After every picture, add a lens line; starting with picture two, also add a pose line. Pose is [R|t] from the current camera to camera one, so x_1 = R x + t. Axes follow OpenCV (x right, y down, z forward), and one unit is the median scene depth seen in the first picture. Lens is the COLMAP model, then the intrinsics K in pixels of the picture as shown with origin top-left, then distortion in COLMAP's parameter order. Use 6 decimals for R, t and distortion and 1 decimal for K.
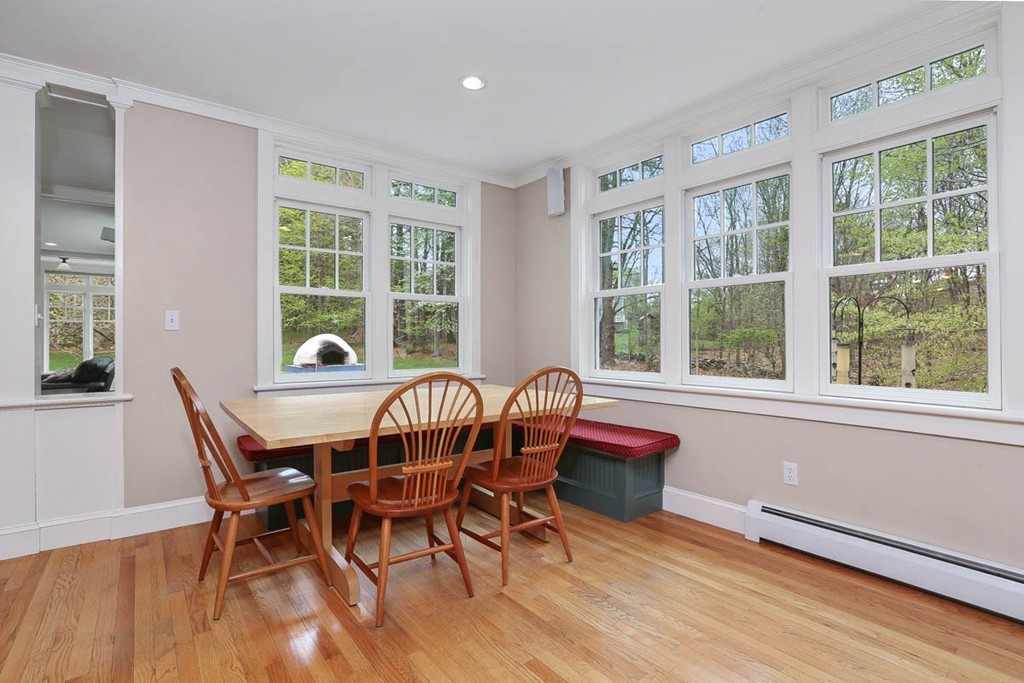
lens RADIAL K [[494.3, 0, 521.3], [0, 494.3, 343.9], [0, 0, 1]] dist [0.015726, 0.000761]
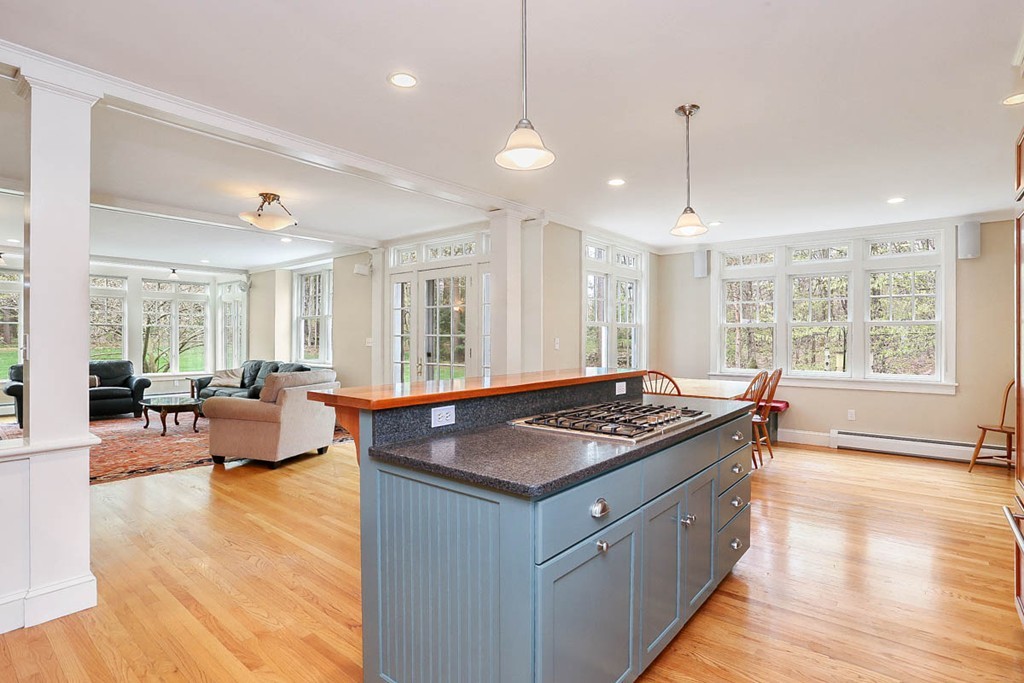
lens RADIAL K [[505.3, 0, 509.2], [0, 505.3, 347.8], [0, 0, 1]] dist [-0.004571, 0.002519]
pose [[0.977170, 0.002594, 0.212442, -0.366456], [-0.006008, 0.999863, 0.015427, -0.016007], [-0.212372, -0.016351, 0.977052, -0.220242]]
